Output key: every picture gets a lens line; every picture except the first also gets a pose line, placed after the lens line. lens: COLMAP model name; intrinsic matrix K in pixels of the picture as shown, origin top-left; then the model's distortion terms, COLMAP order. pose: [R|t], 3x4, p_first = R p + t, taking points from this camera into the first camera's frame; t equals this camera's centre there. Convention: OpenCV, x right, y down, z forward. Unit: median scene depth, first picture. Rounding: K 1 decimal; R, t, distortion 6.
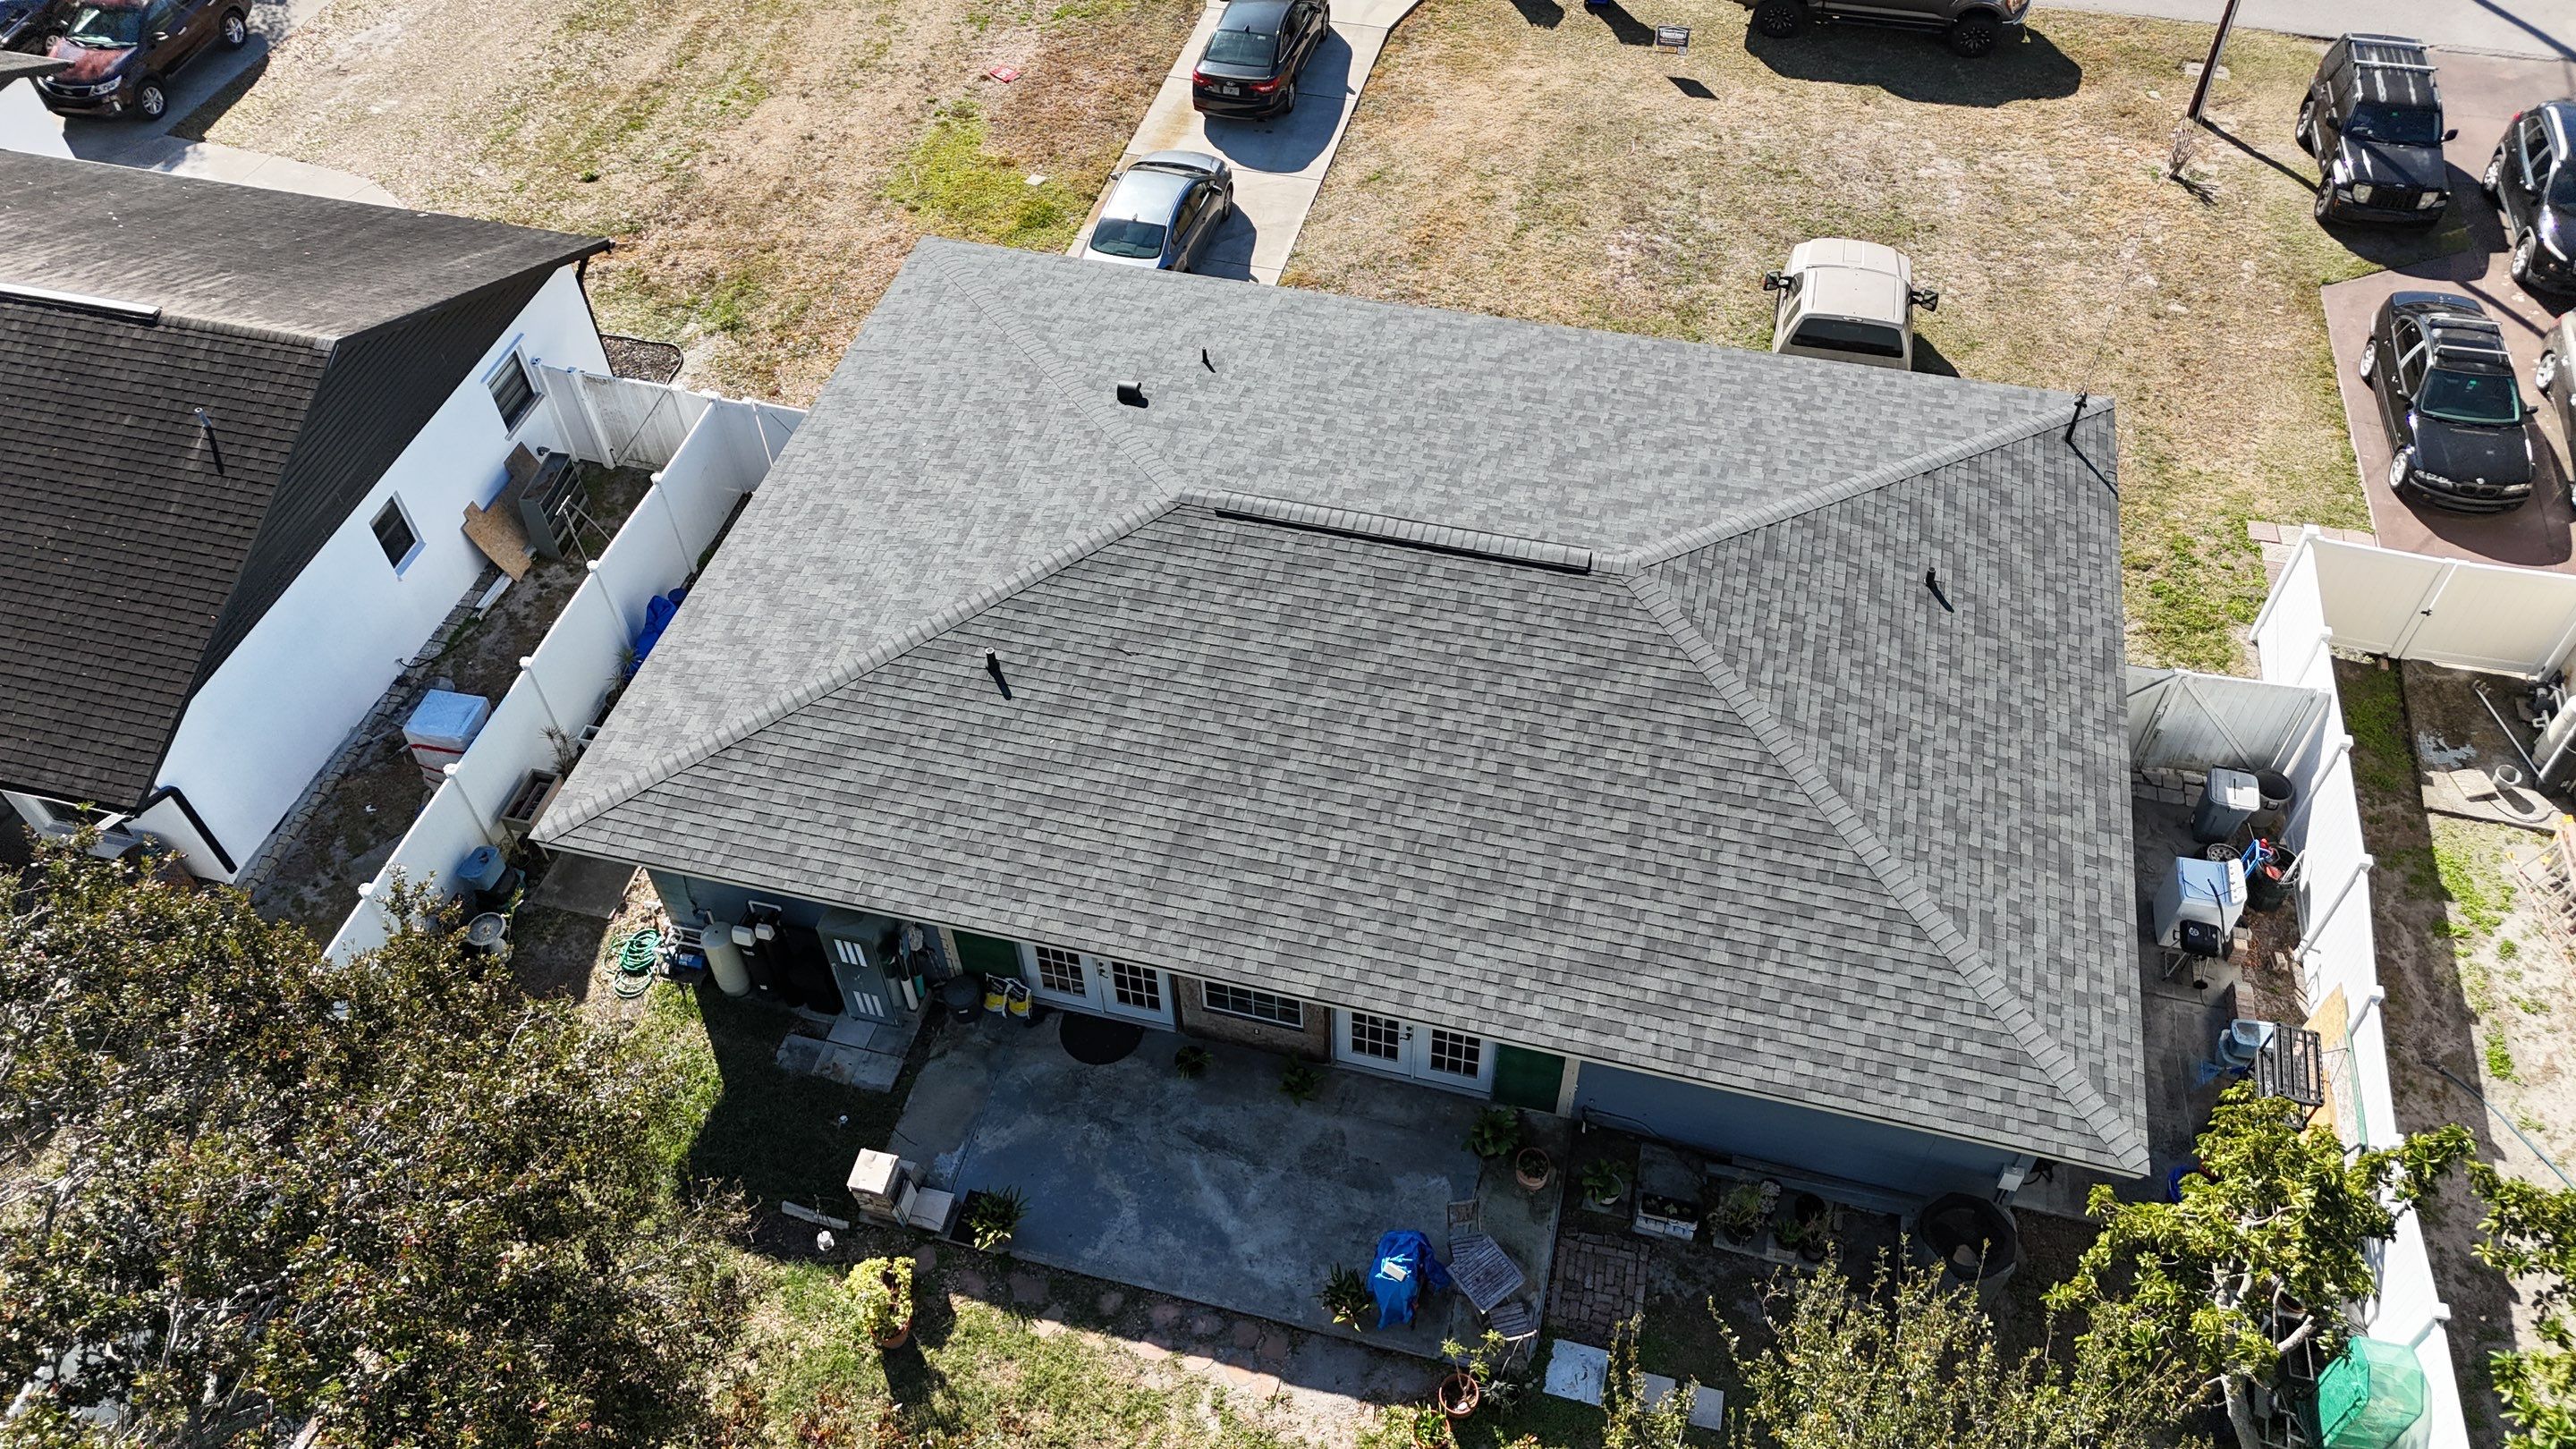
lens RADIAL K [[1891.1, 0, 1298.9], [0, 1891.1, 722.9], [0, 0, 1]] dist [0.085551, -0.075606]
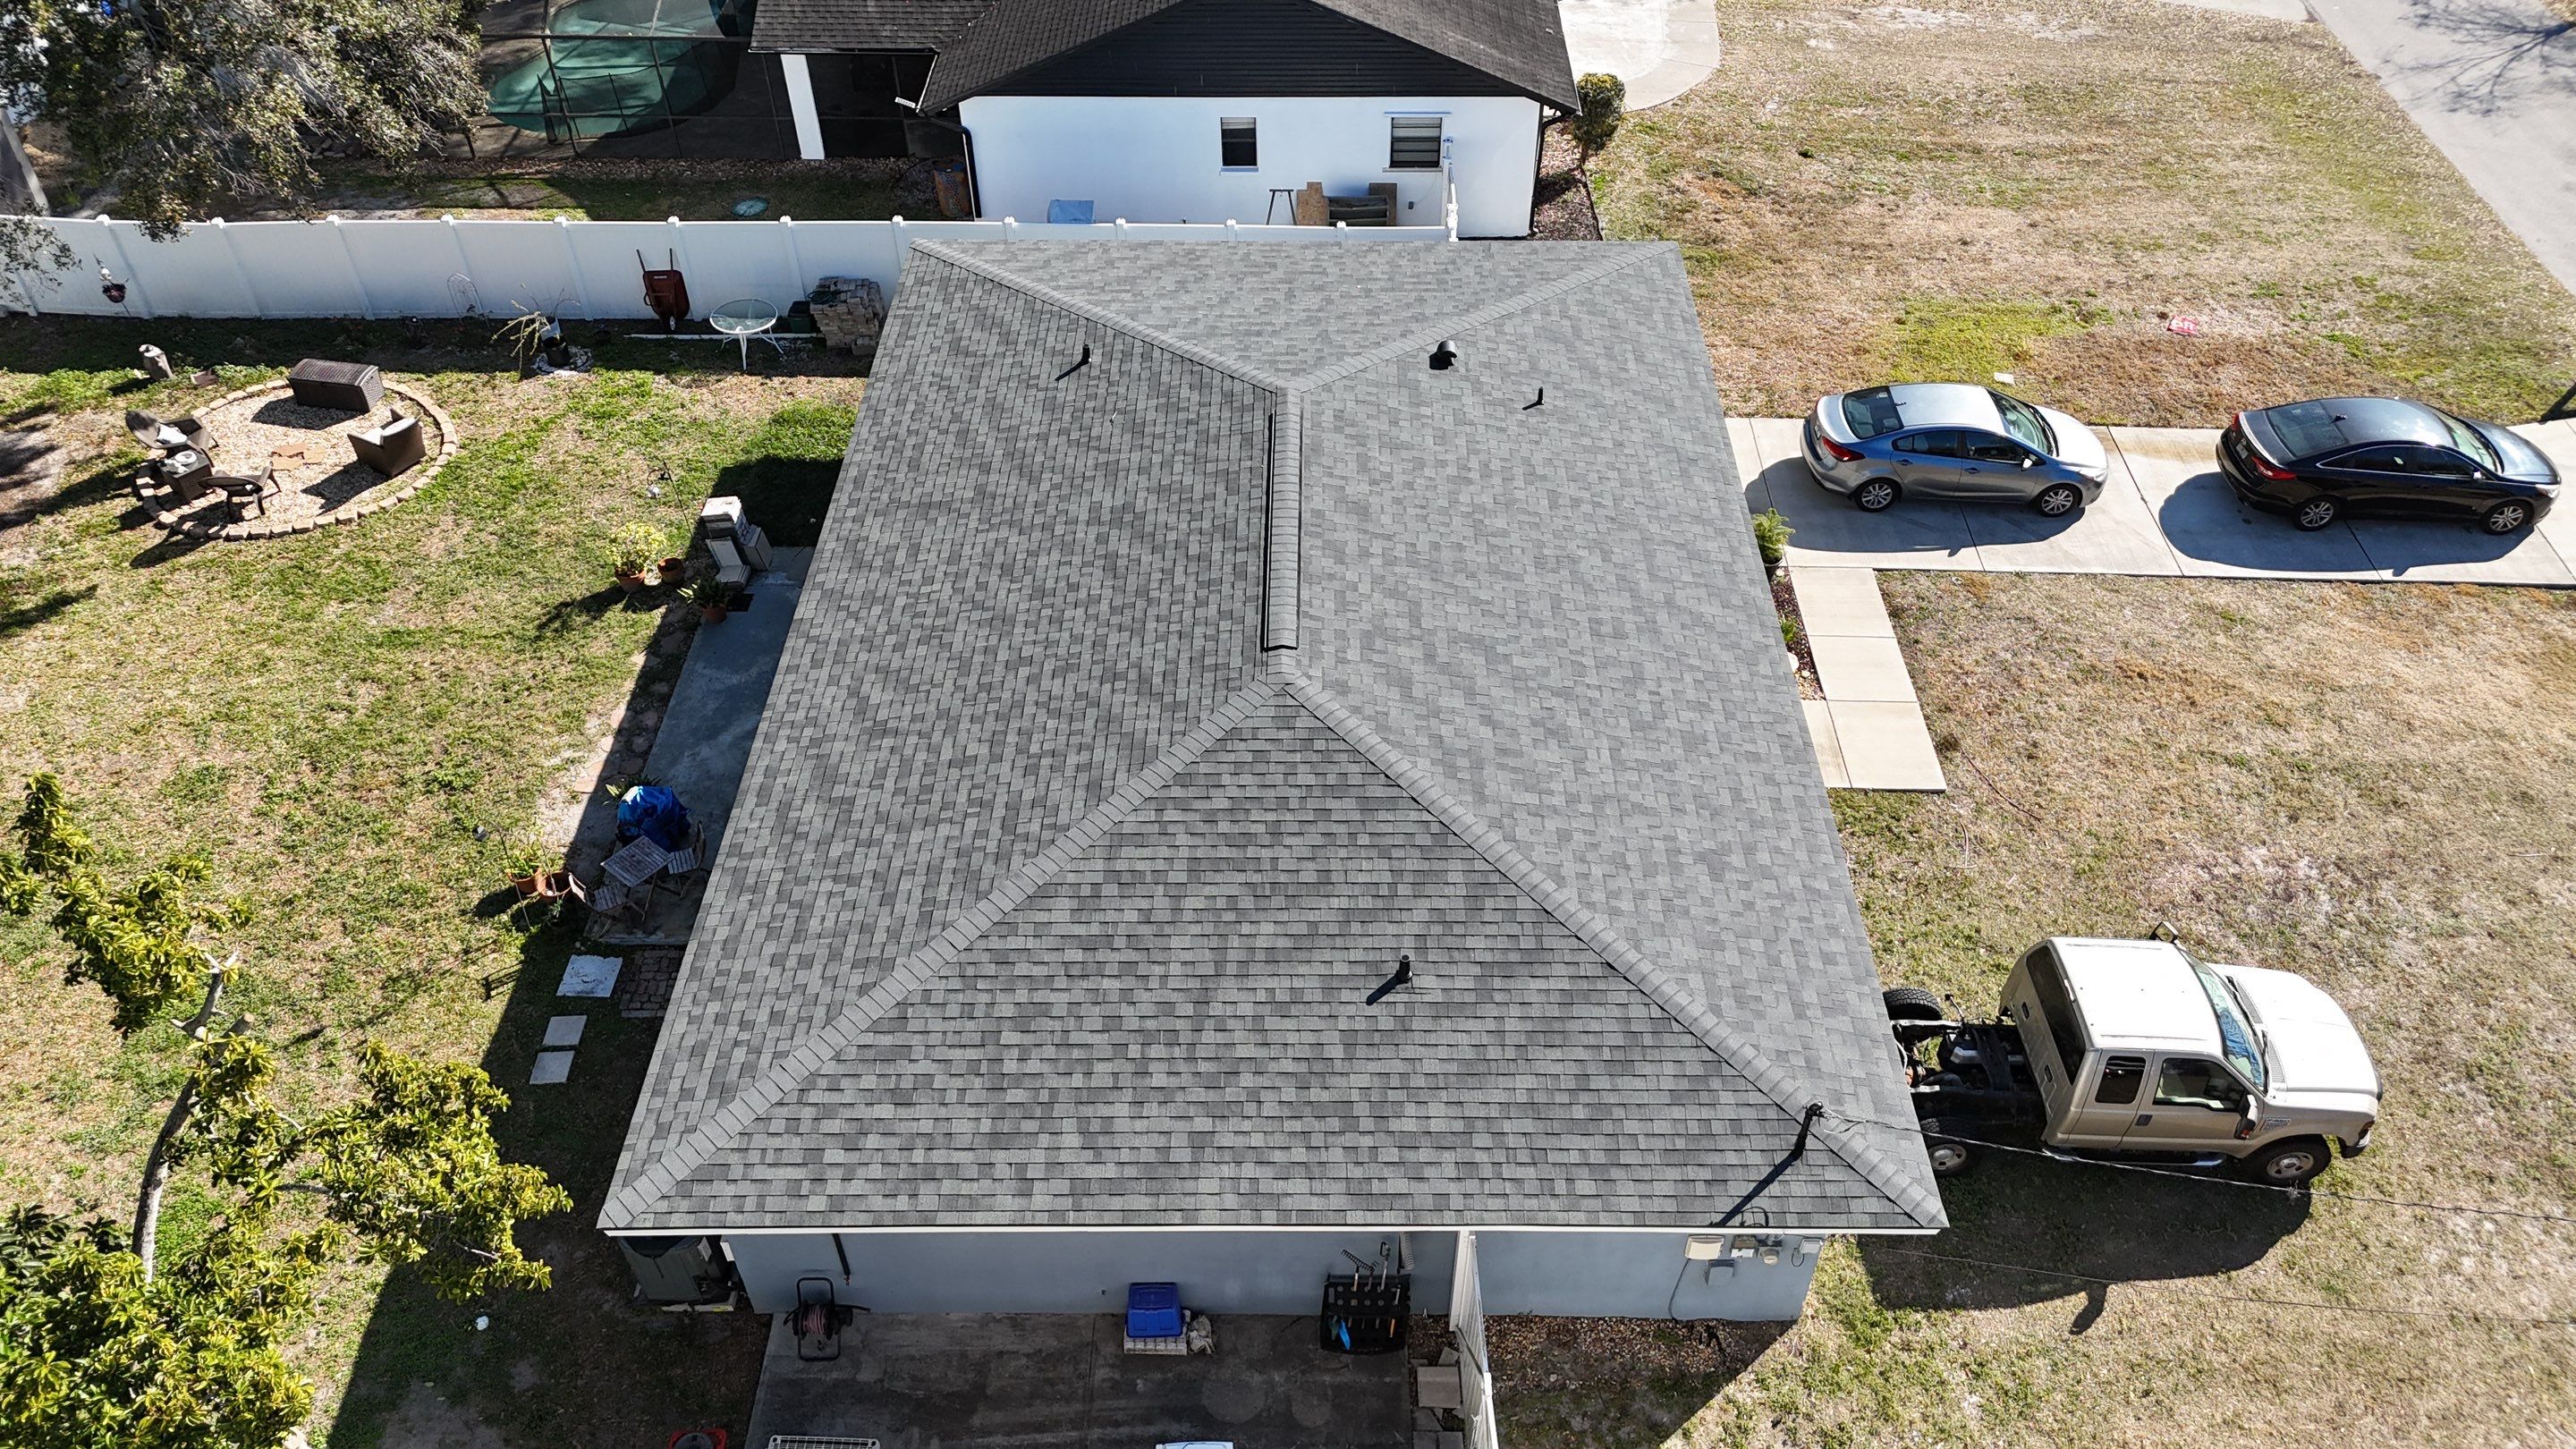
lens RADIAL K [[1891.1, 0, 1298.9], [0, 1891.1, 722.9], [0, 0, 1]] dist [0.085551, -0.075606]
pose [[0.238698, 0.678547, -0.694692, 0.607895], [-0.736318, 0.592874, 0.326094, -0.275013], [0.633135, 0.433676, 0.641144, 0.319083]]
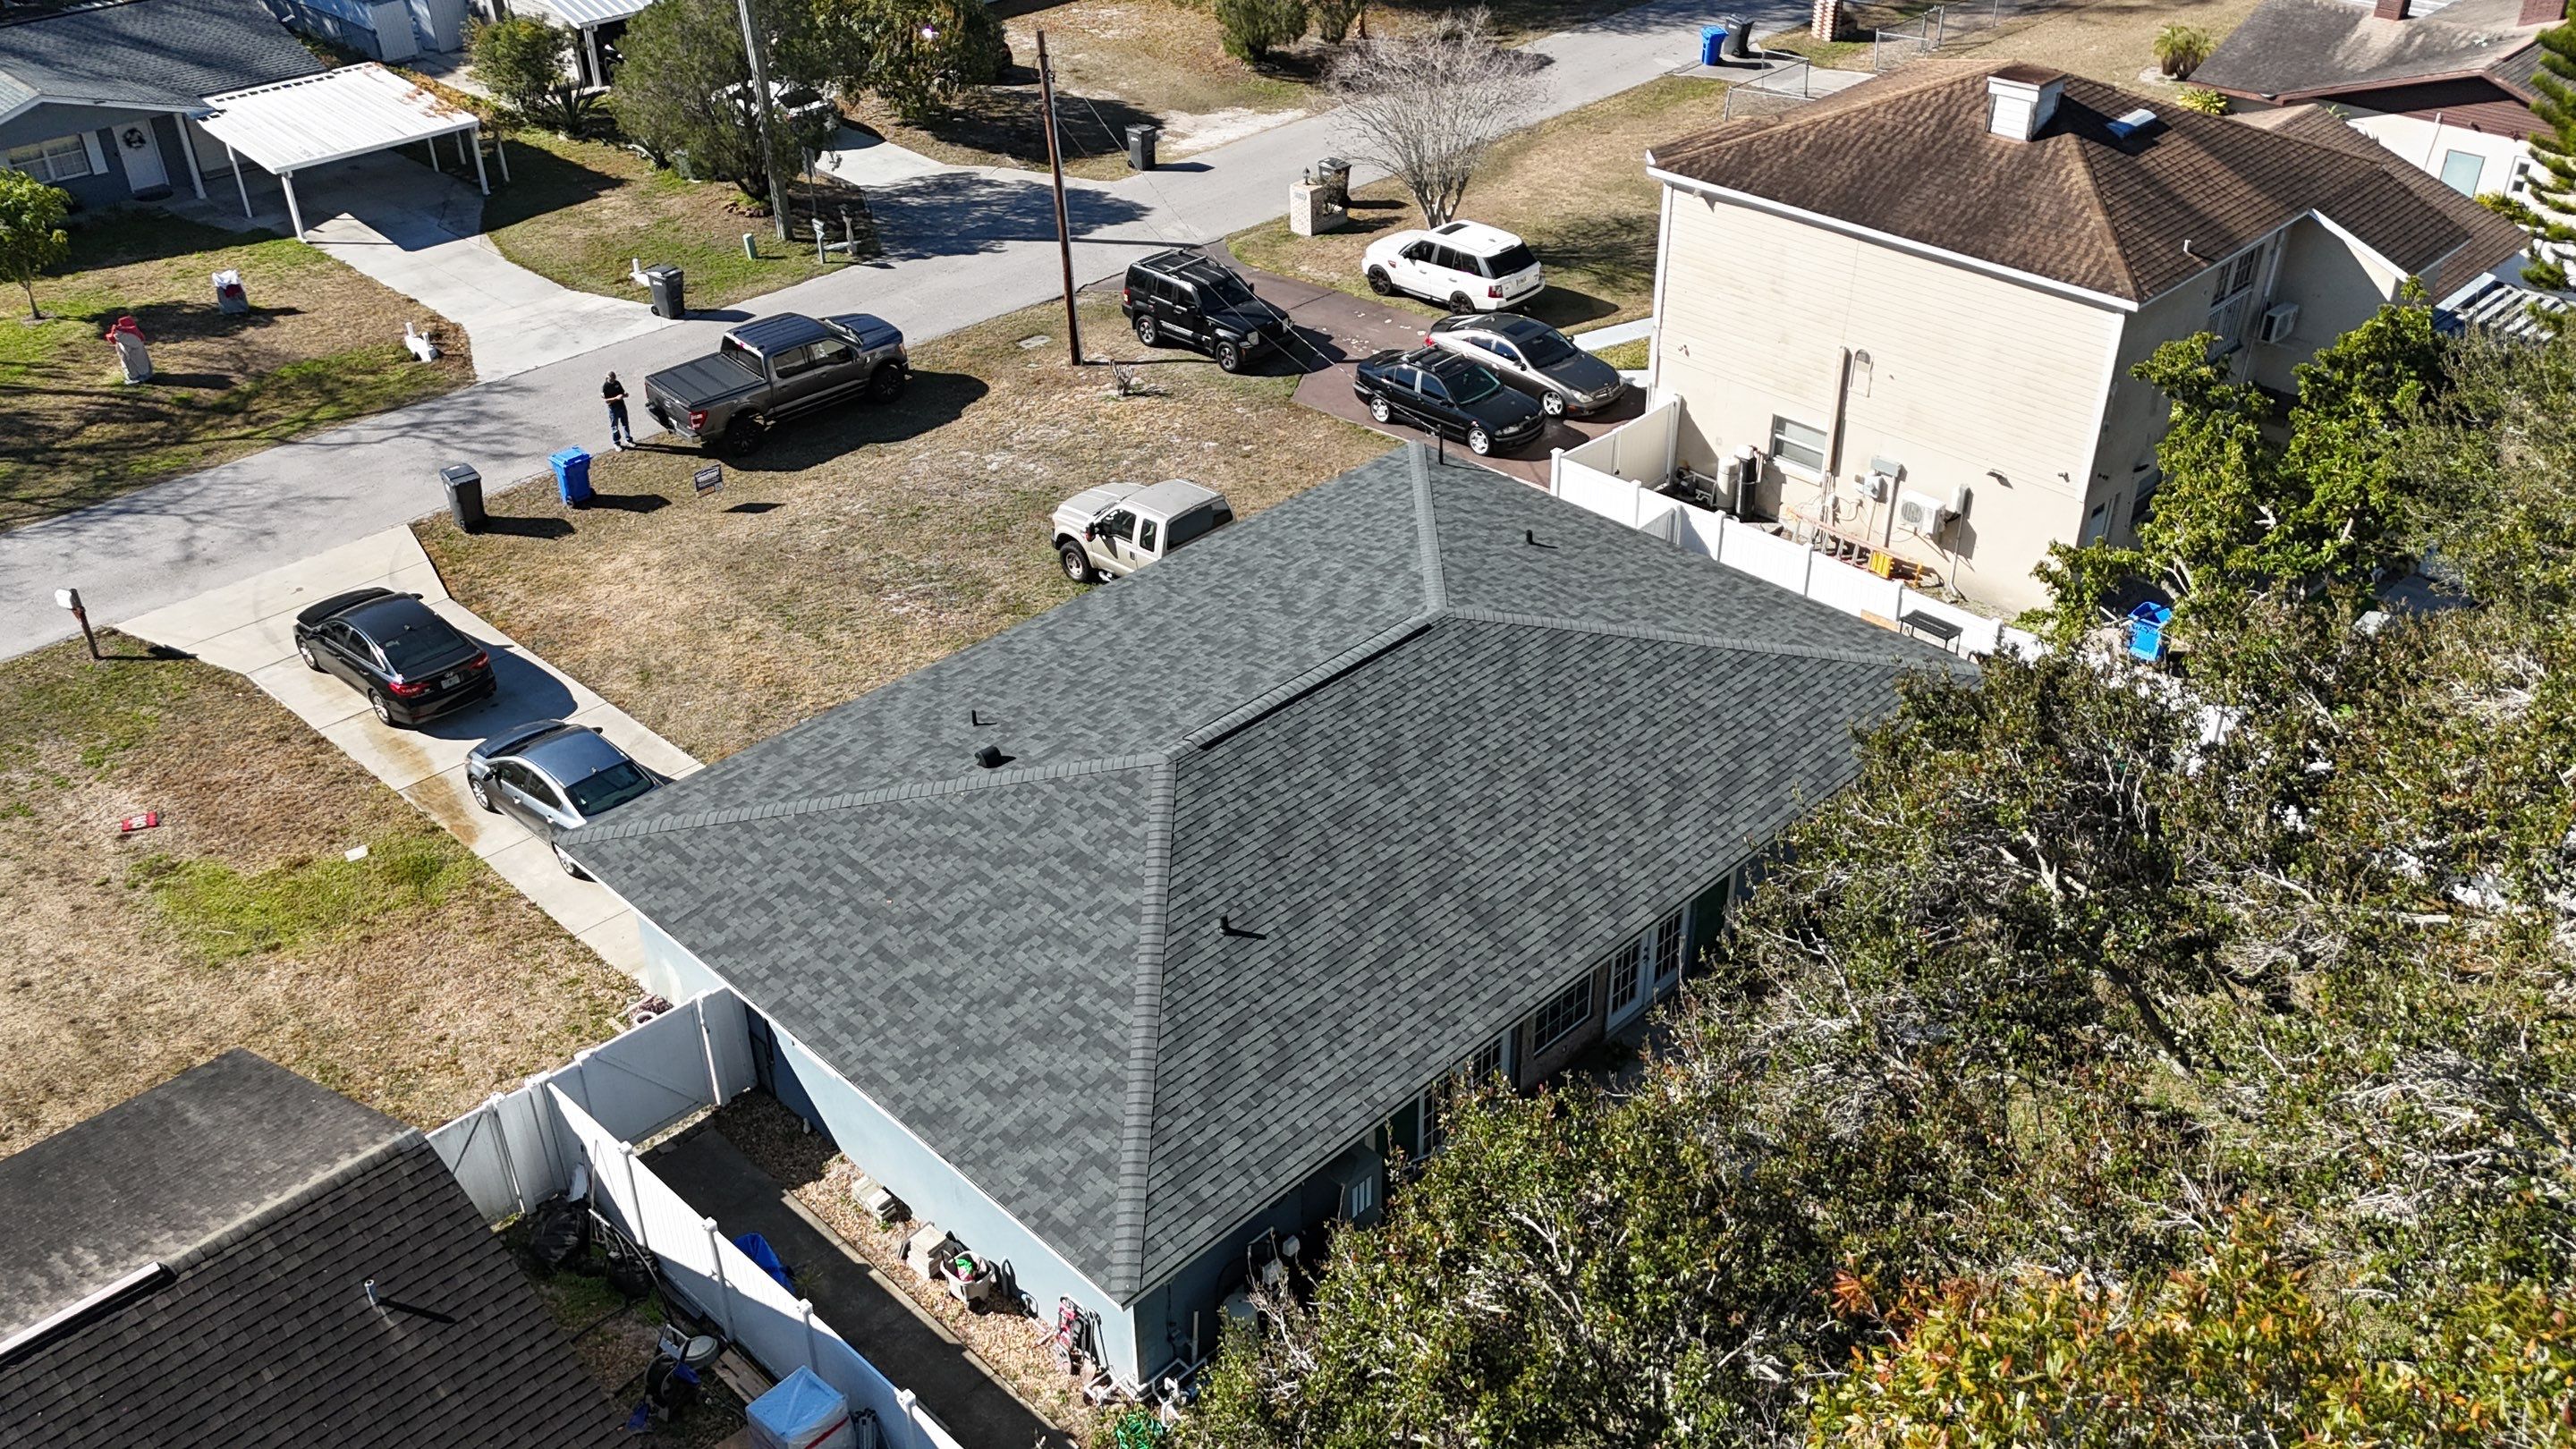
lens RADIAL K [[2207.9, 0, 1299.7], [0, 2207.9, 726.5], [0, 0, 1]] dist [0.136550, -0.162125]
pose [[0.514661, -0.456885, 0.725520, -0.721978], [0.651576, 0.758427, 0.015400, -0.079729], [-0.557290, 0.464806, 0.688029, 0.056770]]
